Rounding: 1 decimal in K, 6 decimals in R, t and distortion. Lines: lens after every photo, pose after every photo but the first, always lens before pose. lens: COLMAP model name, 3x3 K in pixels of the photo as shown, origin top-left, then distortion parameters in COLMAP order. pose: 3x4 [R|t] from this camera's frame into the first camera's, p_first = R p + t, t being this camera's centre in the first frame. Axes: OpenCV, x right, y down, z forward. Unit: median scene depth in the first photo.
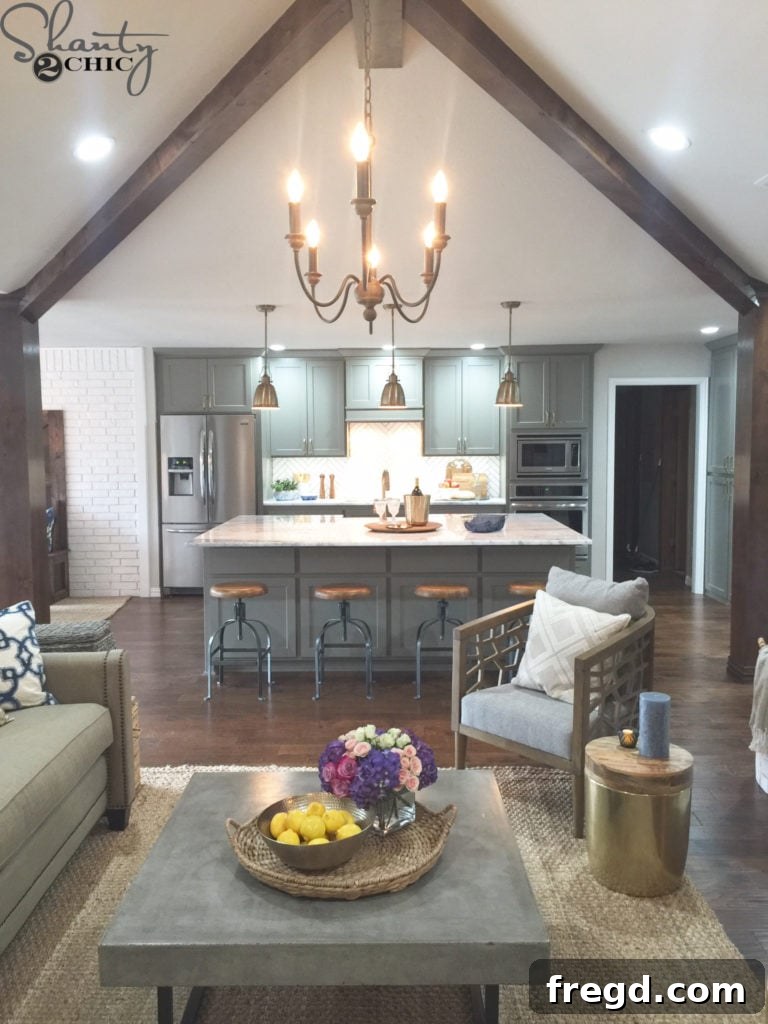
lens RADIAL K [[866.3, 0, 384.1], [0, 866.3, 510.5], [0, 0, 1]] dist [0.000319, -0.000411]
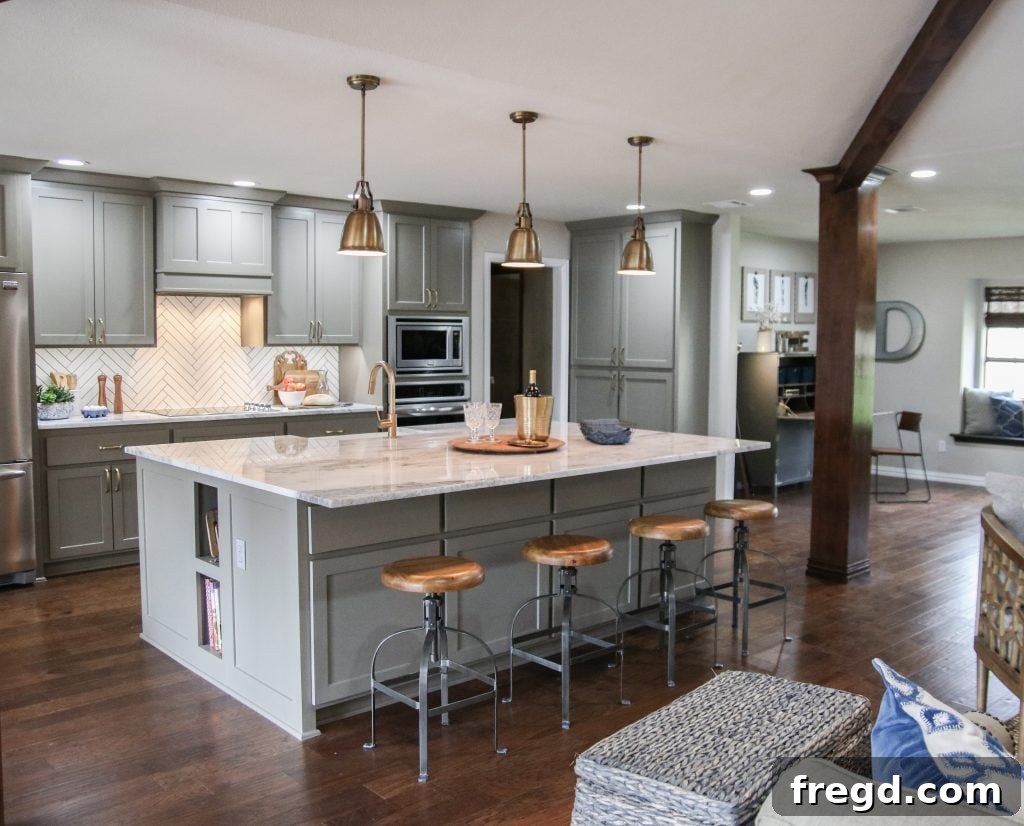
lens RADIAL K [[968.0, 0, 512.7], [0, 968.0, 411.2], [0, 0, 1]] dist [-0.025553, 0.000000]
pose [[0.746106, -0.041671, 0.664522, -0.328448], [0.044642, 0.998925, 0.012518, -0.011745], [-0.664329, 0.020326, 0.747164, 0.293353]]
